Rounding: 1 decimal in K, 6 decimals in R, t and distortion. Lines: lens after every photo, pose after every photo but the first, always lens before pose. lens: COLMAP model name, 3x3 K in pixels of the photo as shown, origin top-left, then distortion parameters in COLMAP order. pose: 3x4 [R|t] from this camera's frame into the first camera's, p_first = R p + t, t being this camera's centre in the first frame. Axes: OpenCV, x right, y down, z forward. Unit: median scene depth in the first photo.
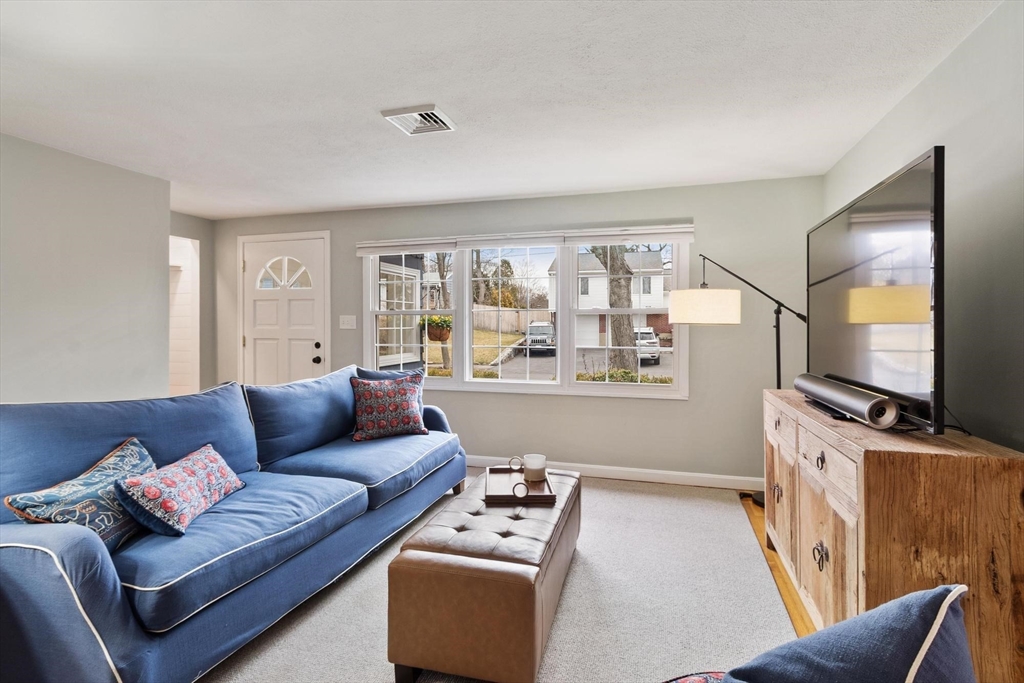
lens RADIAL K [[532.0, 0, 511.6], [0, 532.0, 325.8], [0, 0, 1]] dist [-0.001352, -0.000228]
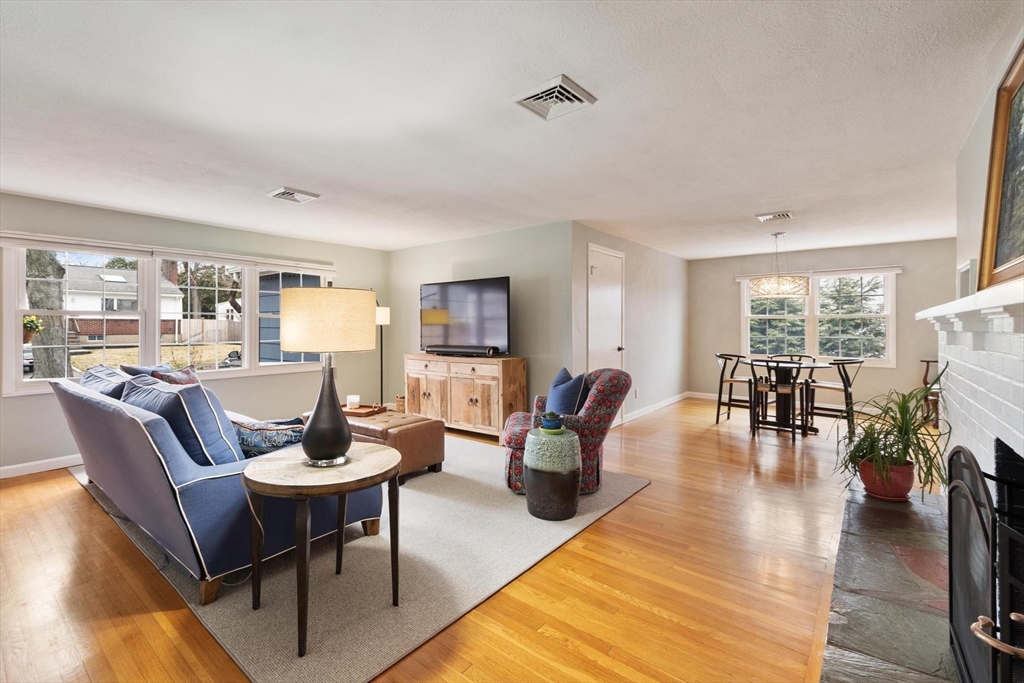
lens RADIAL K [[448.7, 0, 508.2], [0, 448.7, 341.9], [0, 0, 1]] dist [0.001934, 0.000194]
pose [[0.388135, -0.031216, 0.921074, -0.698856], [0.002172, 0.999454, 0.032957, 0.005283], [-0.921600, -0.010791, 0.387991, -0.072337]]
